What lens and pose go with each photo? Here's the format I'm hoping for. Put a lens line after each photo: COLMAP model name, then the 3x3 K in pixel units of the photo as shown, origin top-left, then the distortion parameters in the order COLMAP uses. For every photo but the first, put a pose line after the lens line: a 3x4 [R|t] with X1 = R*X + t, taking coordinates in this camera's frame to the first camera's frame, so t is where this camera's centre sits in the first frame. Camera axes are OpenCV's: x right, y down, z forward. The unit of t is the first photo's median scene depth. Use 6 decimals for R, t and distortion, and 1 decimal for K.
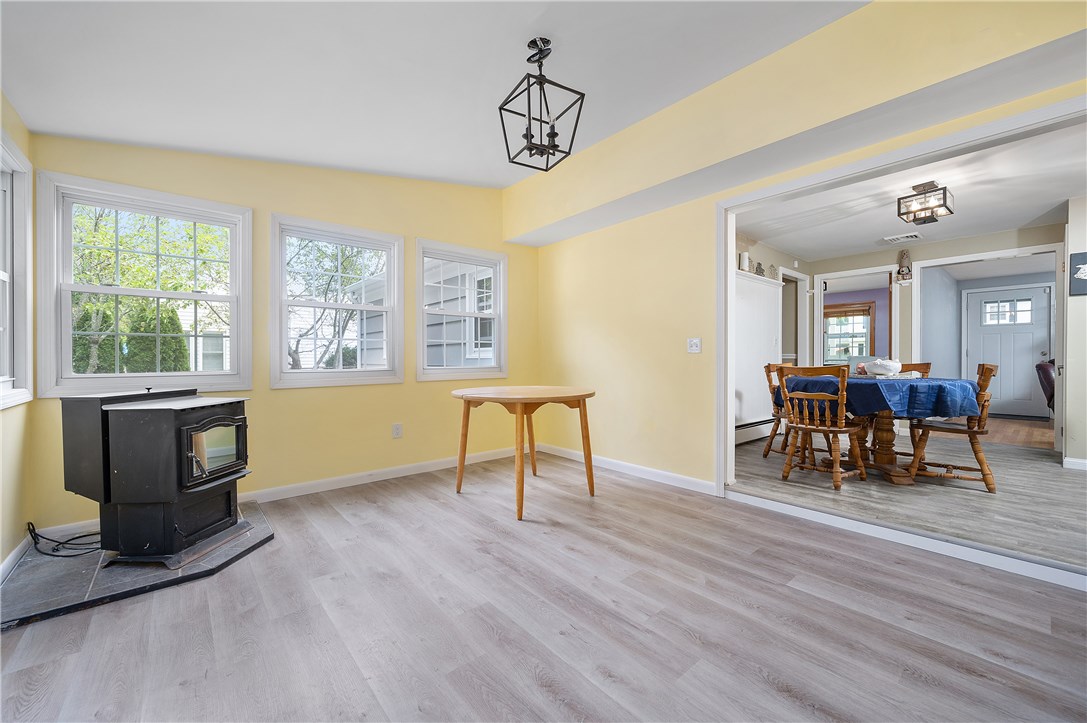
lens RADIAL K [[431.2, 0, 538.1], [0, 431.2, 358.6], [0, 0, 1]] dist [-0.000904, -0.000264]
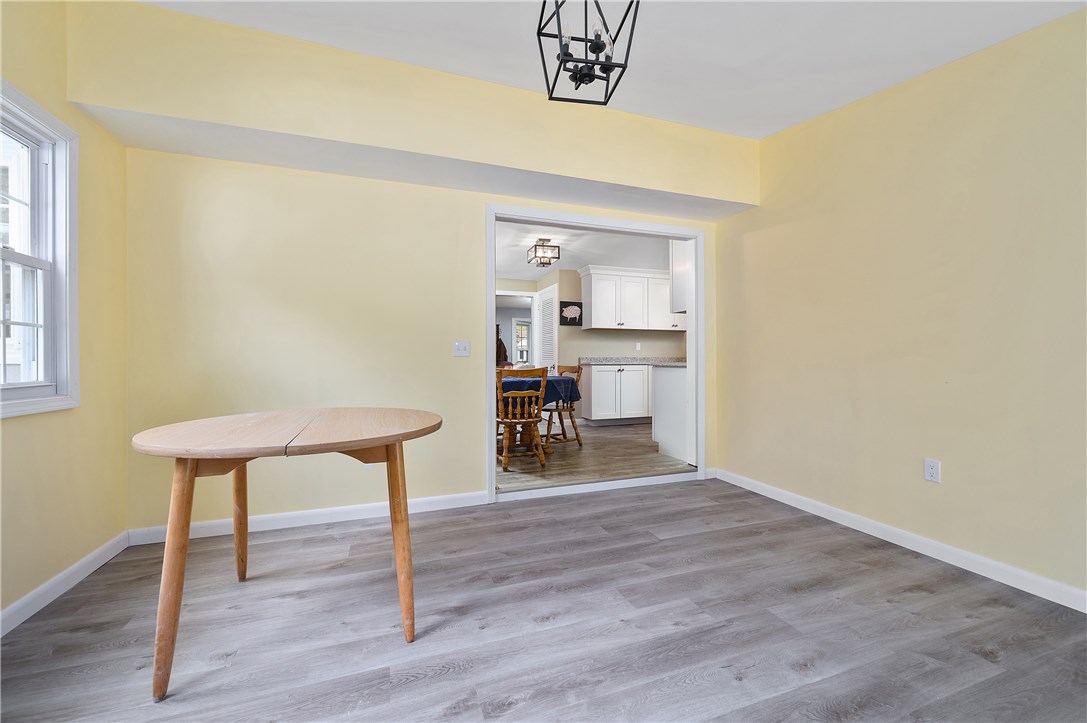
lens RADIAL K [[431.2, 0, 538.1], [0, 431.2, 358.6], [0, 0, 1]] dist [-0.000904, -0.000264]
pose [[0.344735, 0.004548, 0.938689, -0.594569], [0.004482, 0.999969, -0.006491, -0.003414], [-0.938689, 0.006445, 0.344704, 0.709418]]
